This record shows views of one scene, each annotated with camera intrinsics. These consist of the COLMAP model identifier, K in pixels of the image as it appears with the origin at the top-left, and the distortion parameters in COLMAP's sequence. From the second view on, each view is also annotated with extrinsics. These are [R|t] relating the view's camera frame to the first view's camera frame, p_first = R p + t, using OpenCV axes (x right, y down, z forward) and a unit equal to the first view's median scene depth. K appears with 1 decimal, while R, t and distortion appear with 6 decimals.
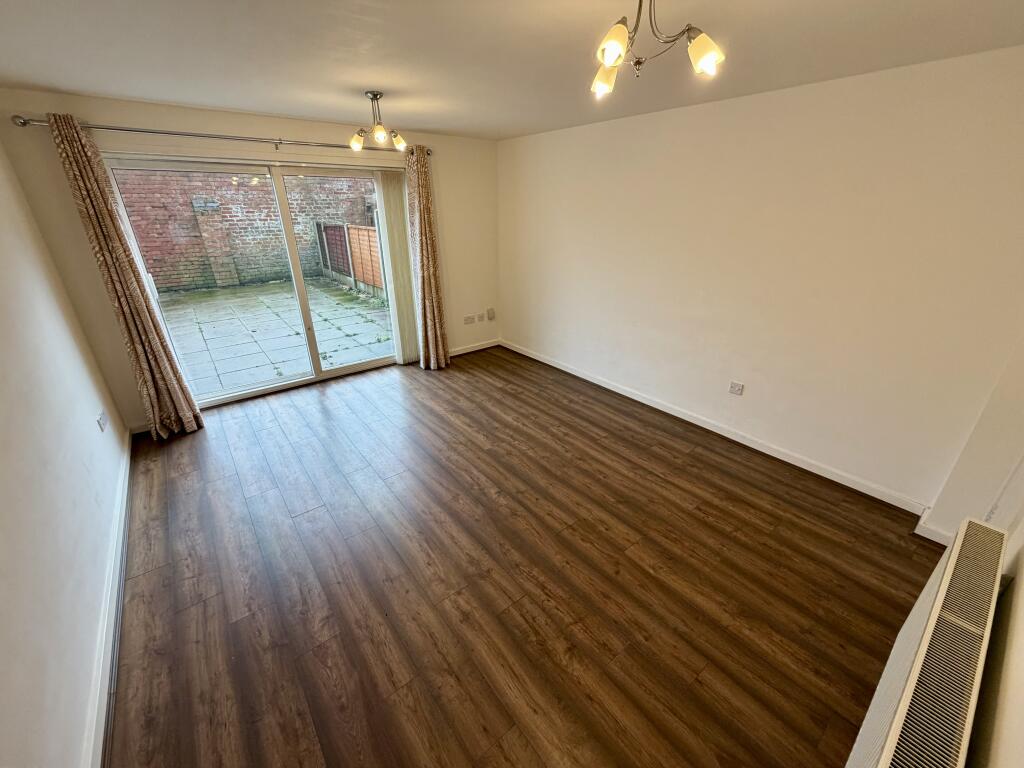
lens RADIAL K [[408.0, 0, 509.3], [0, 408.0, 384.3], [0, 0, 1]] dist [-0.000910, -0.000167]
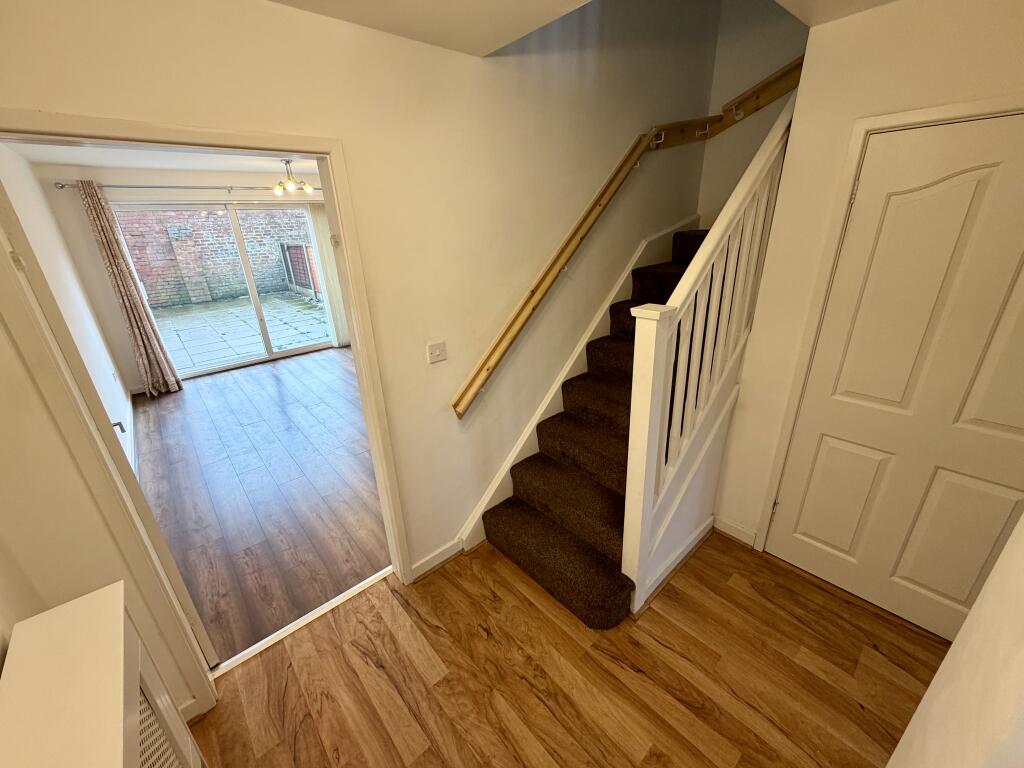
lens RADIAL K [[408.0, 0, 509.3], [0, 408.0, 384.3], [0, 0, 1]] dist [-0.000910, -0.000167]
pose [[0.998101, -0.050822, 0.034799, 0.332145], [0.051847, 0.998228, -0.029206, 0.192918], [-0.033253, 0.030955, 0.998967, -0.452578]]
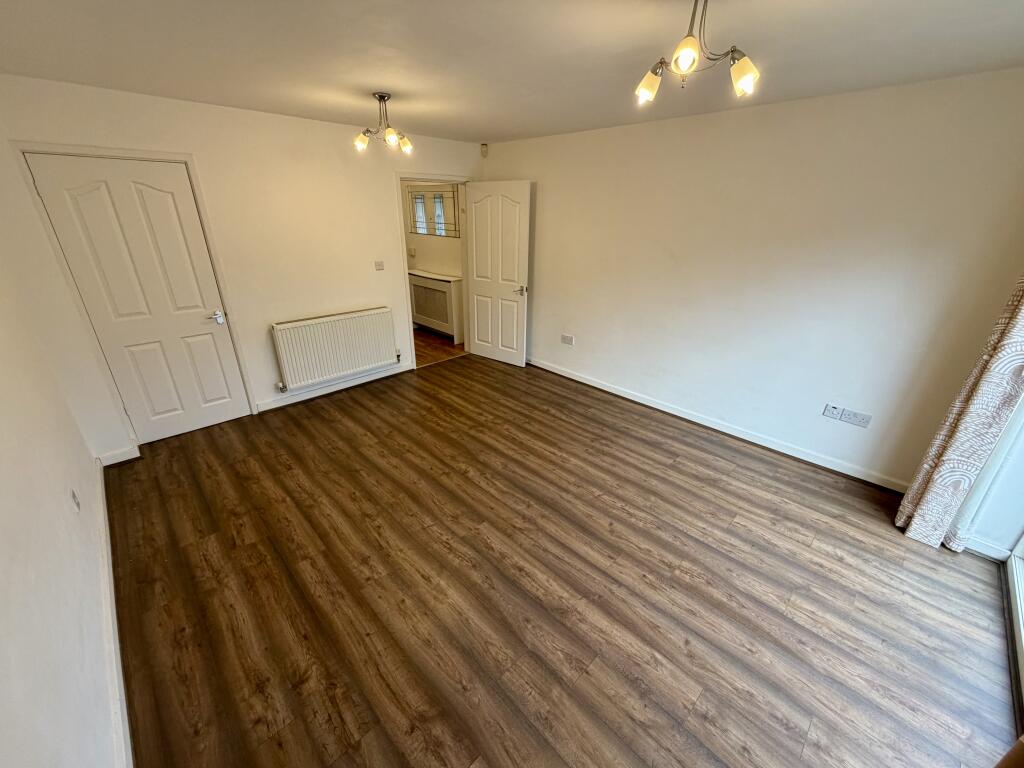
lens RADIAL K [[408.0, 0, 509.3], [0, 408.0, 384.3], [0, 0, 1]] dist [-0.000910, -0.000167]
pose [[-0.994829, 0.030965, -0.096727, -0.033206], [-0.049403, 0.684577, 0.727264, -0.544886], [0.088737, 0.728282, -0.679508, 1.254011]]
